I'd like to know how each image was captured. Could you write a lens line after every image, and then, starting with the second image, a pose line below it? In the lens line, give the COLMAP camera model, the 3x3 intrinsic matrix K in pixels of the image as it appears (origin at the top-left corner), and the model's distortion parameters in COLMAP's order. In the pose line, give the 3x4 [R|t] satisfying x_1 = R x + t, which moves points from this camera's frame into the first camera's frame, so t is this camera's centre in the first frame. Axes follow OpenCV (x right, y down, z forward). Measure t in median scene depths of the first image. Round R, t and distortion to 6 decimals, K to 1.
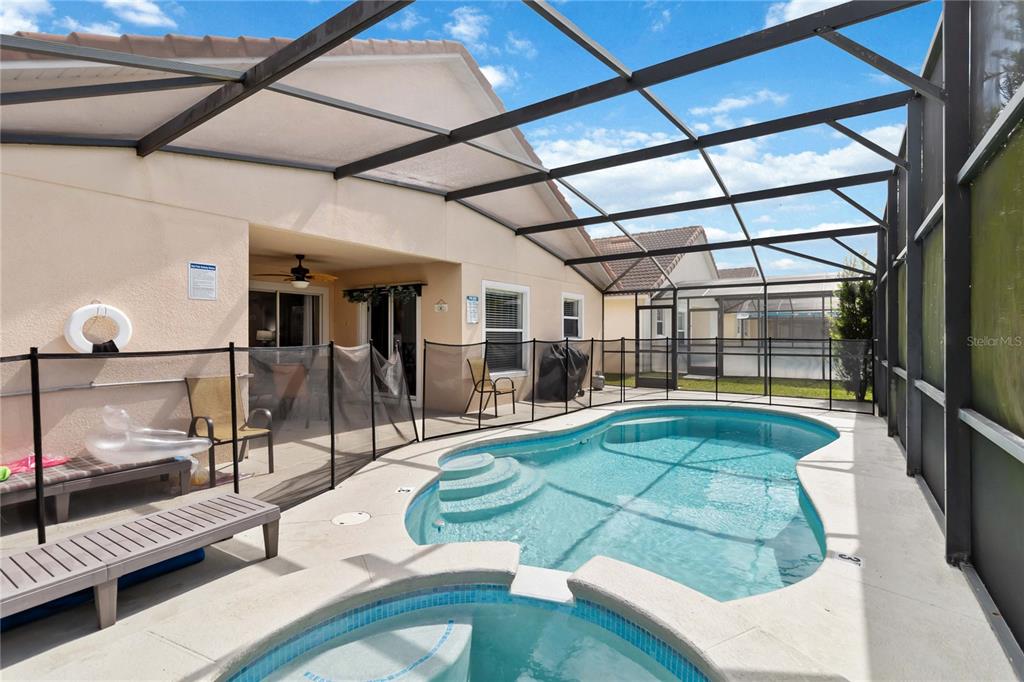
lens RADIAL K [[472.8, 0, 520.0], [0, 472.8, 342.9], [0, 0, 1]] dist [-0.000014, 0.000180]
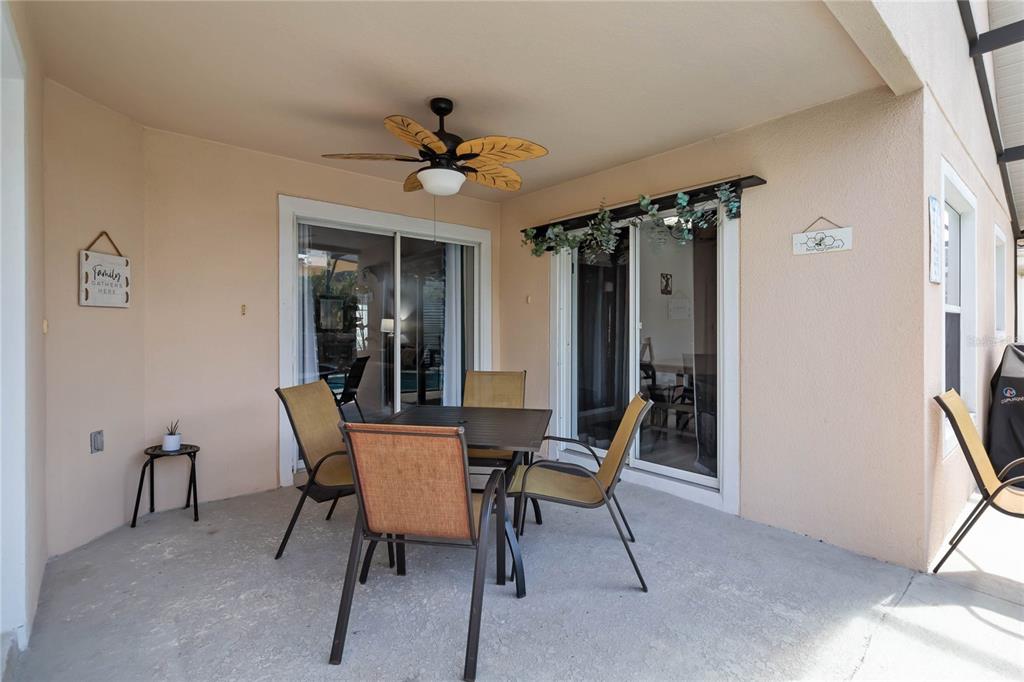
lens RADIAL K [[479.0, 0, 515.5], [0, 479.0, 337.2], [0, 0, 1]] dist [-0.000628, 0.000078]
pose [[0.964206, 0.005597, -0.265094, -0.278255], [-0.005203, 0.999984, 0.002190, -0.004261], [0.265102, -0.000732, 0.964220, 0.587687]]
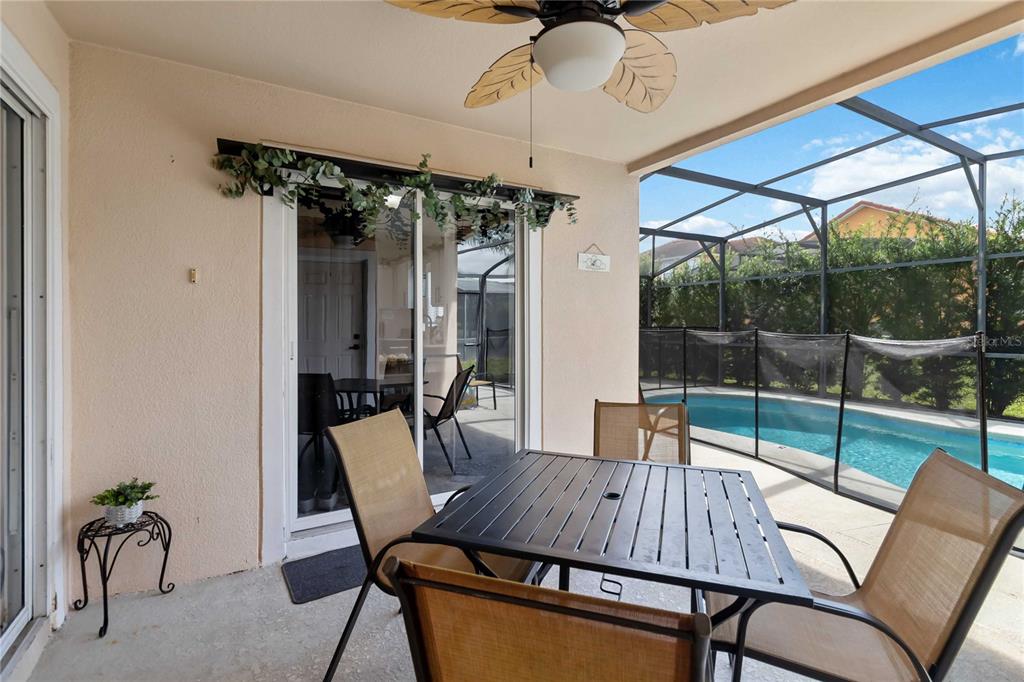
lens RADIAL K [[490.7, 0, 517.8], [0, 490.7, 346.8], [0, 0, 1]] dist [-0.000822, -0.000321]
pose [[0.446236, -0.039730, 0.894033, -0.588127], [0.016333, 0.999209, 0.036252, -0.013004], [-0.894766, -0.001575, 0.446532, 0.830959]]
